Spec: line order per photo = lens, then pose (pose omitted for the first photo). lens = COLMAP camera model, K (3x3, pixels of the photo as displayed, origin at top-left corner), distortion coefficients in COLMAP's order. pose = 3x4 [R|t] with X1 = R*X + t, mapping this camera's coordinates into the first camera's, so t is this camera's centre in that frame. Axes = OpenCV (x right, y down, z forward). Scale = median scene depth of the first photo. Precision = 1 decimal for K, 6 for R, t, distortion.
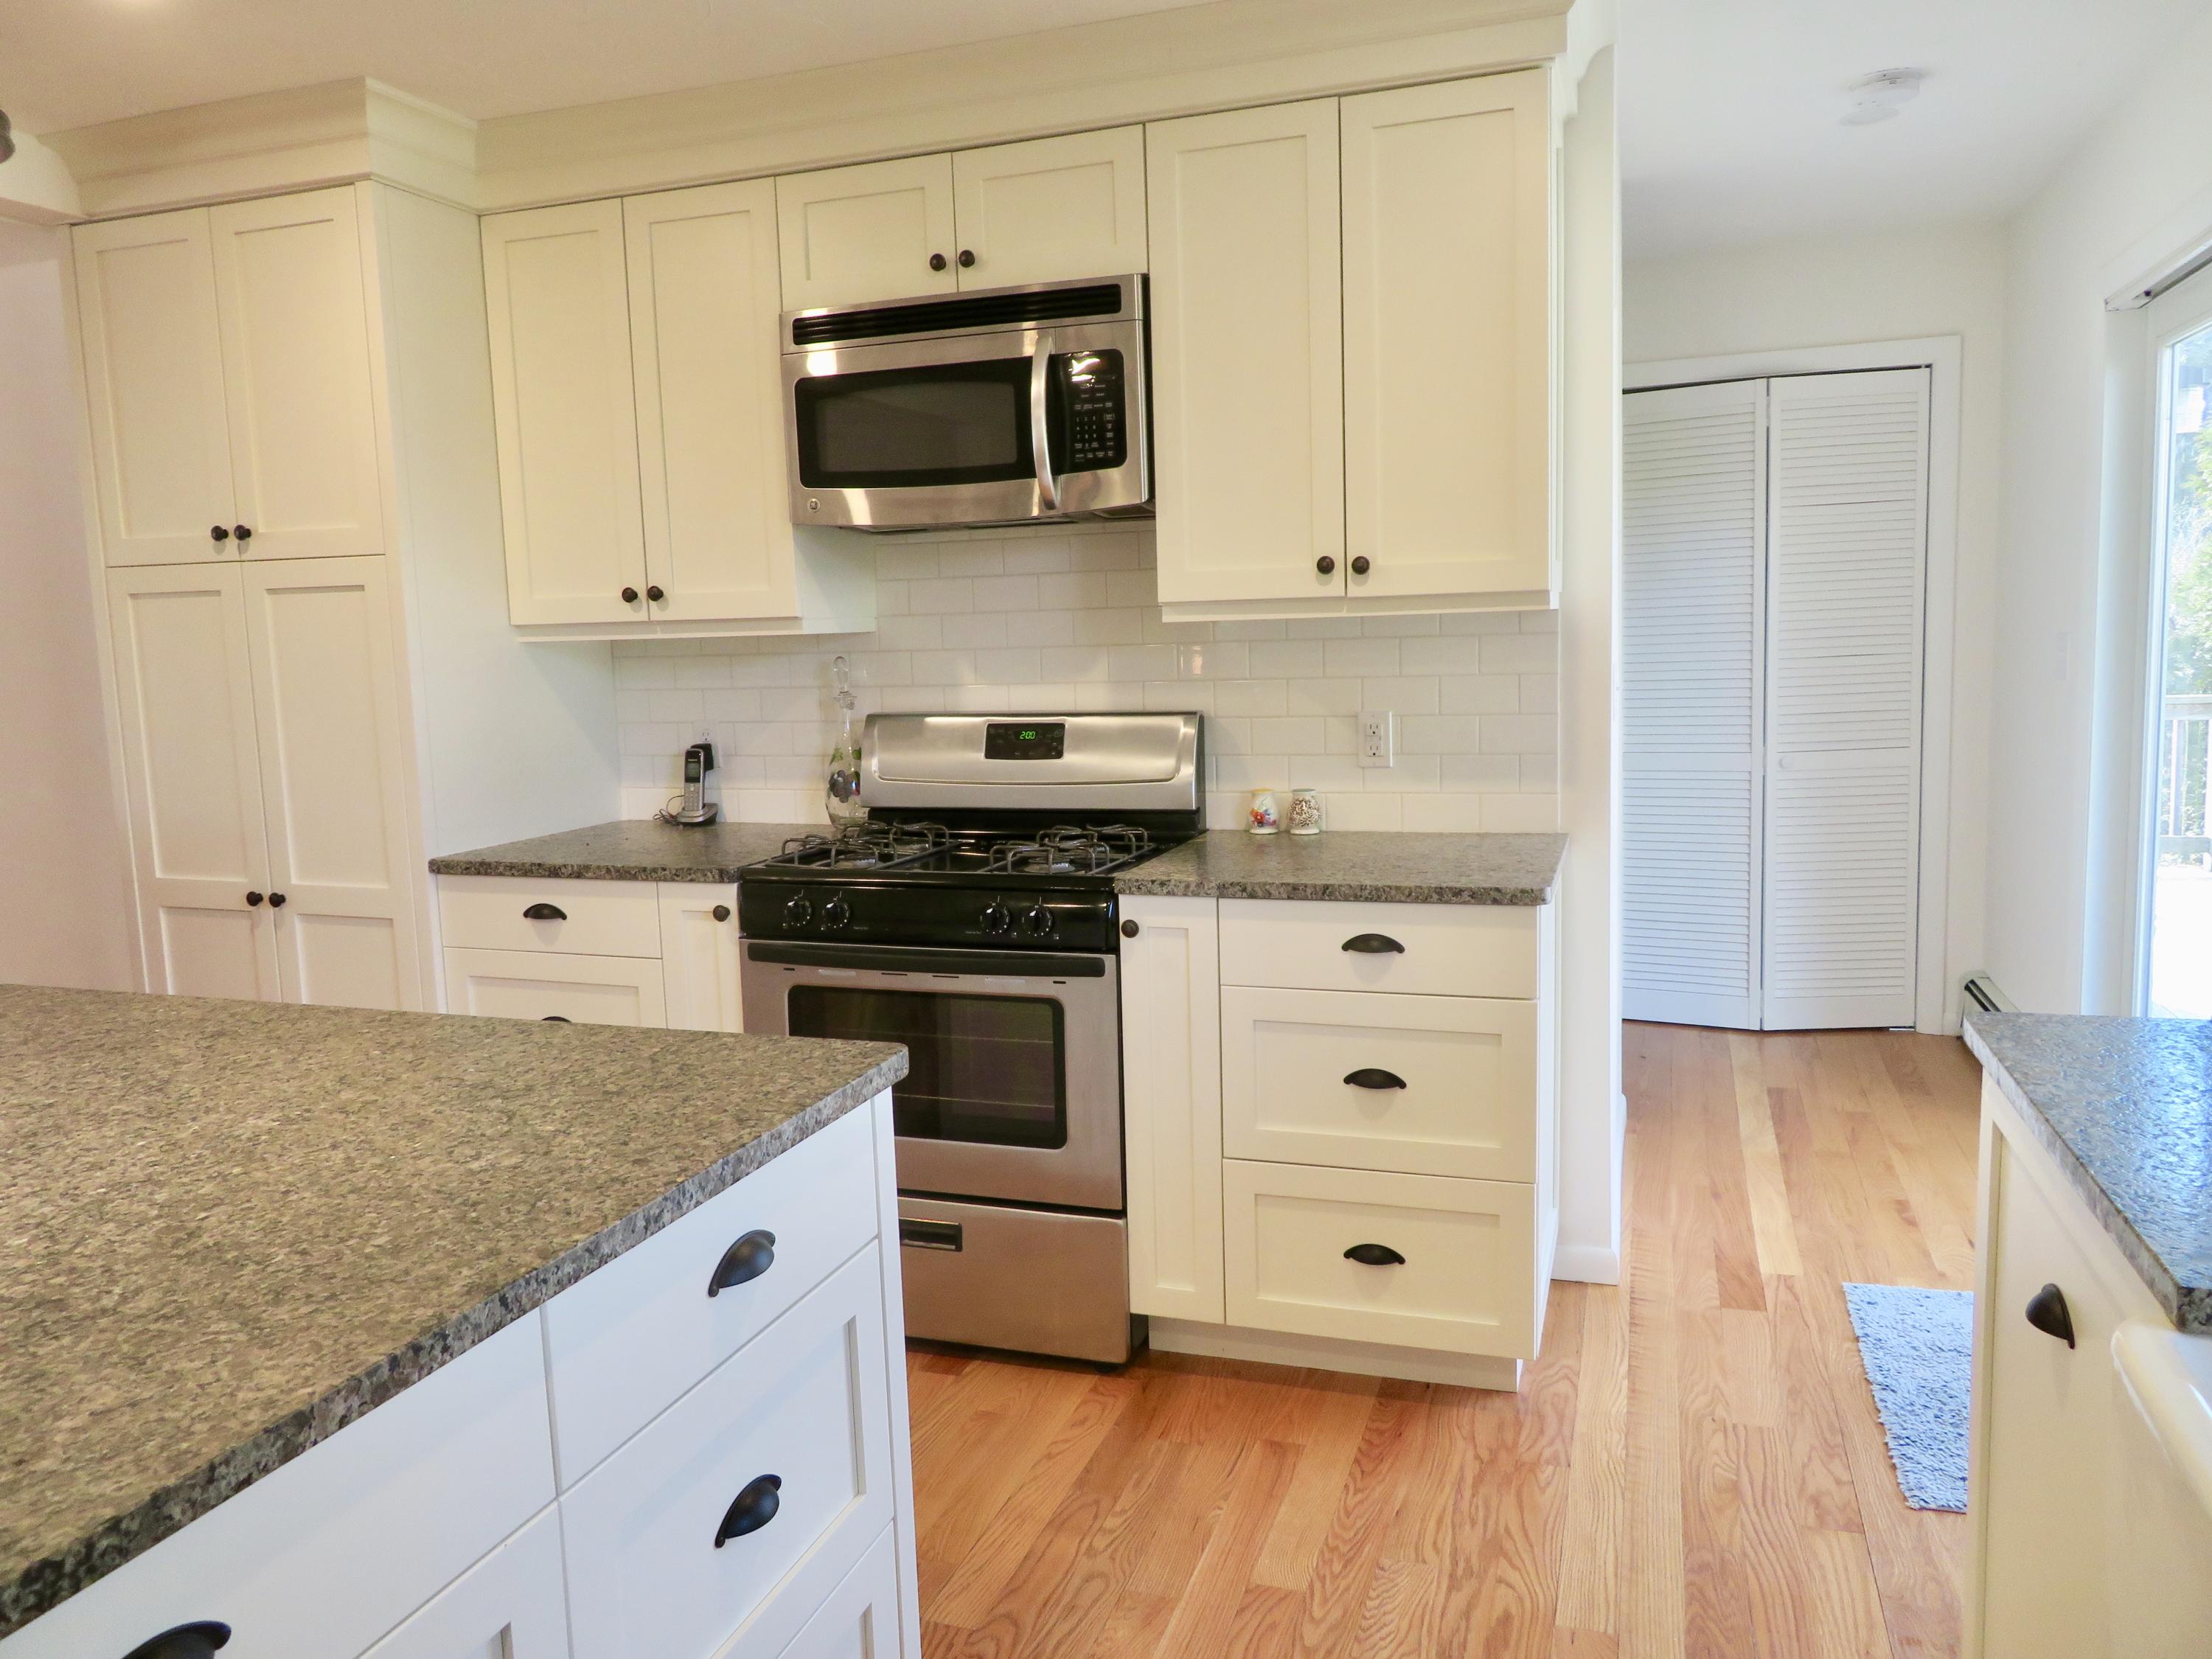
lens RADIAL K [[1580.6, 0, 1111.4], [0, 1580.6, 831.4], [0, 0, 1]] dist [-0.007508, 0.001202]
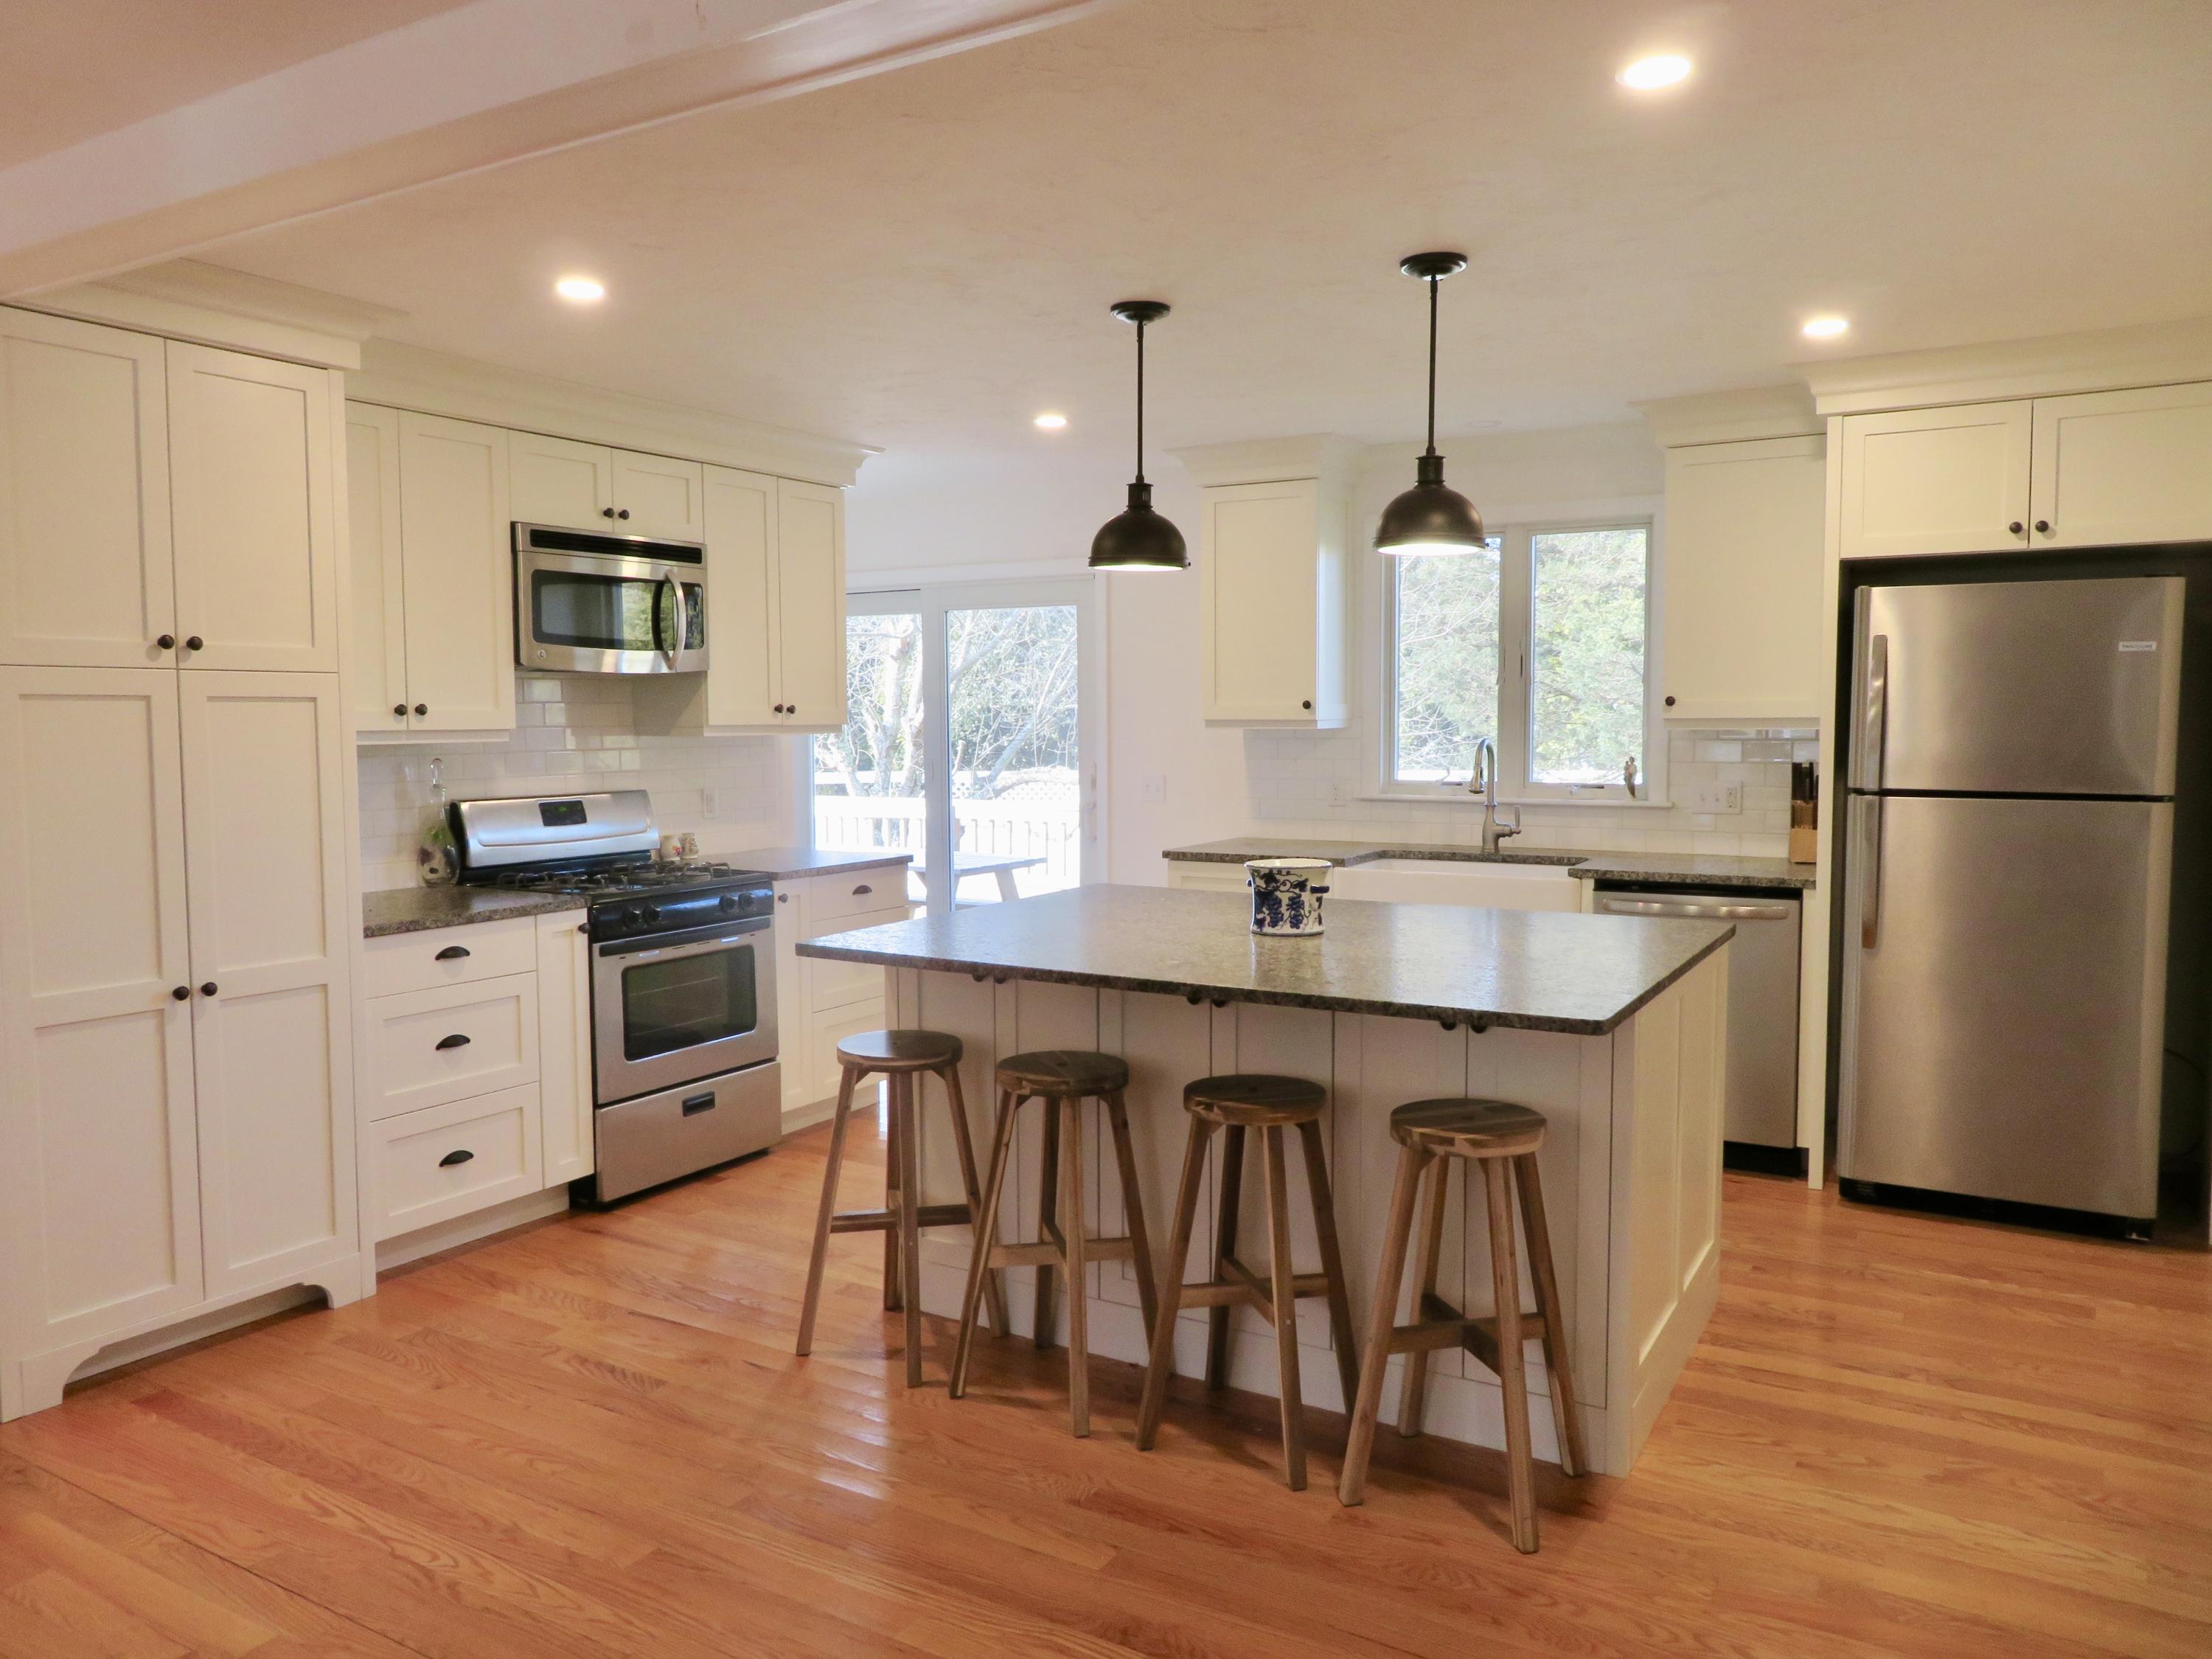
lens RADIAL K [[1580.6, 0, 1111.4], [0, 1580.6, 831.4], [0, 0, 1]] dist [-0.007508, 0.001202]
pose [[0.196764, -0.048834, 0.979234, -1.488086], [0.121798, 0.992240, 0.025009, -0.014433], [-0.972856, 0.114348, 0.201185, 0.199109]]
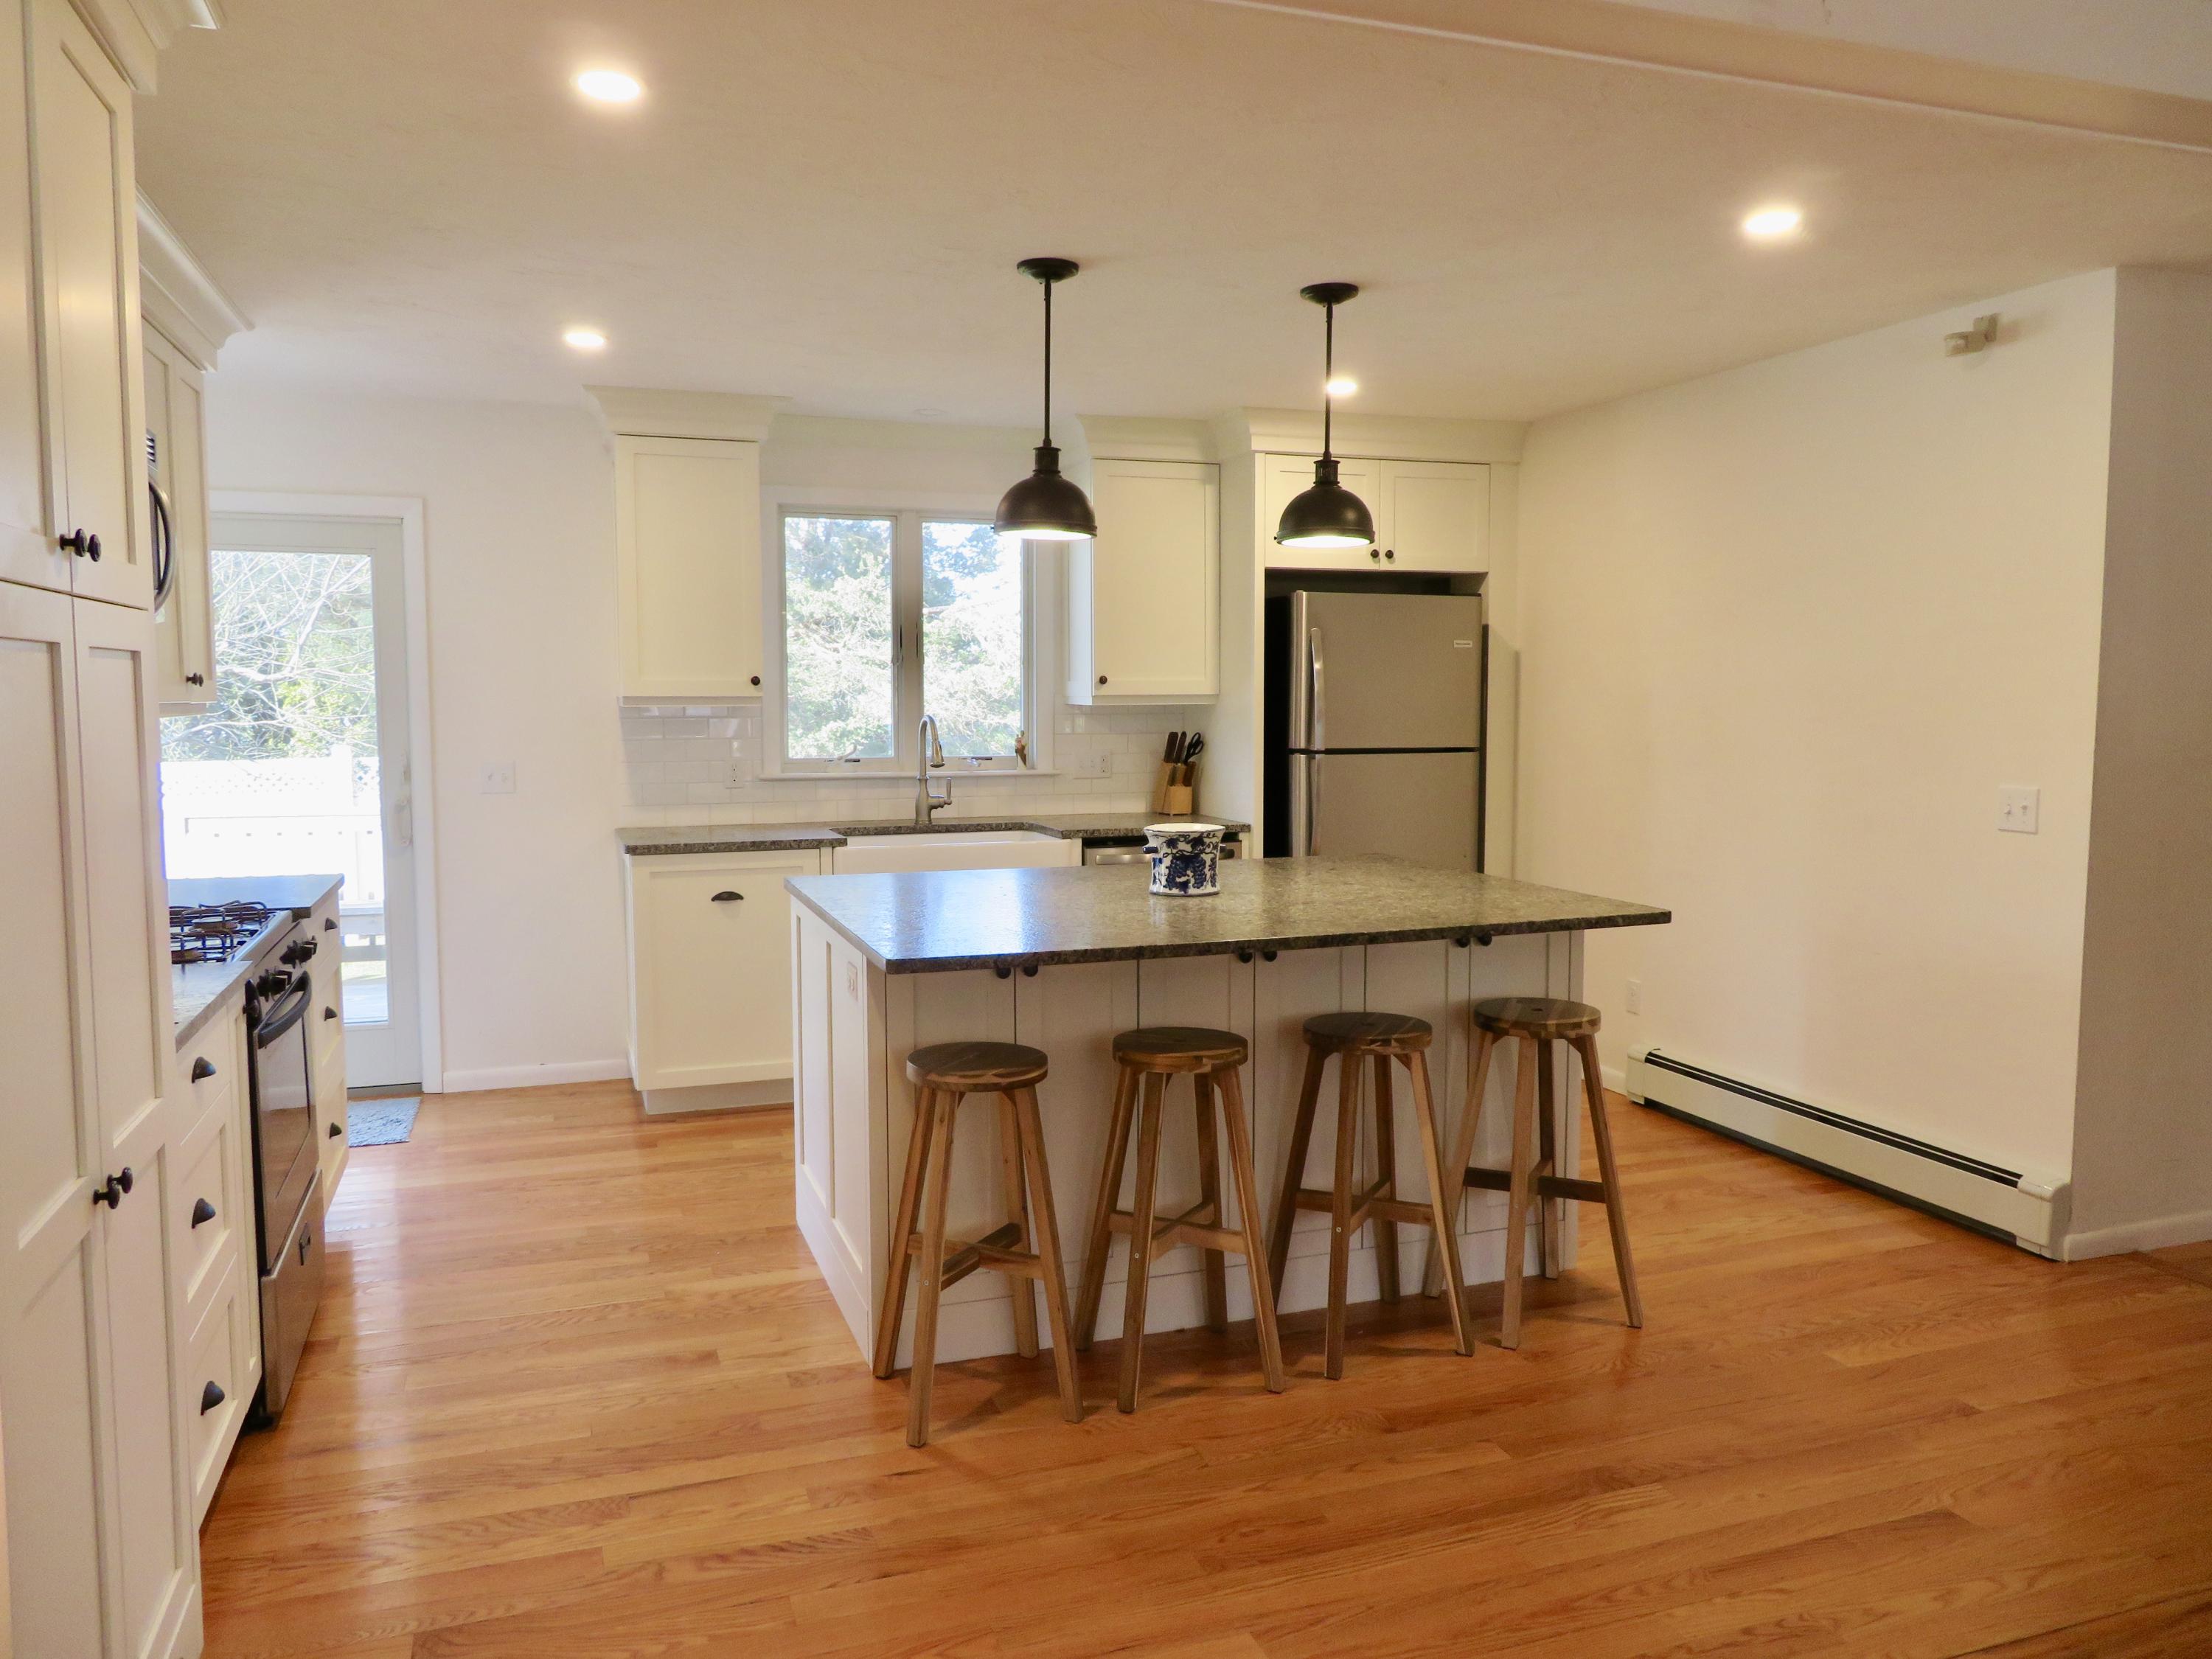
lens RADIAL K [[1580.6, 0, 1111.4], [0, 1580.6, 831.4], [0, 0, 1]] dist [-0.007508, 0.001202]
pose [[-0.636926, -0.039609, 0.769906, -1.237679], [0.113477, 0.982984, 0.144448, -0.124584], [-0.762527, 0.179369, -0.621594, 1.097002]]
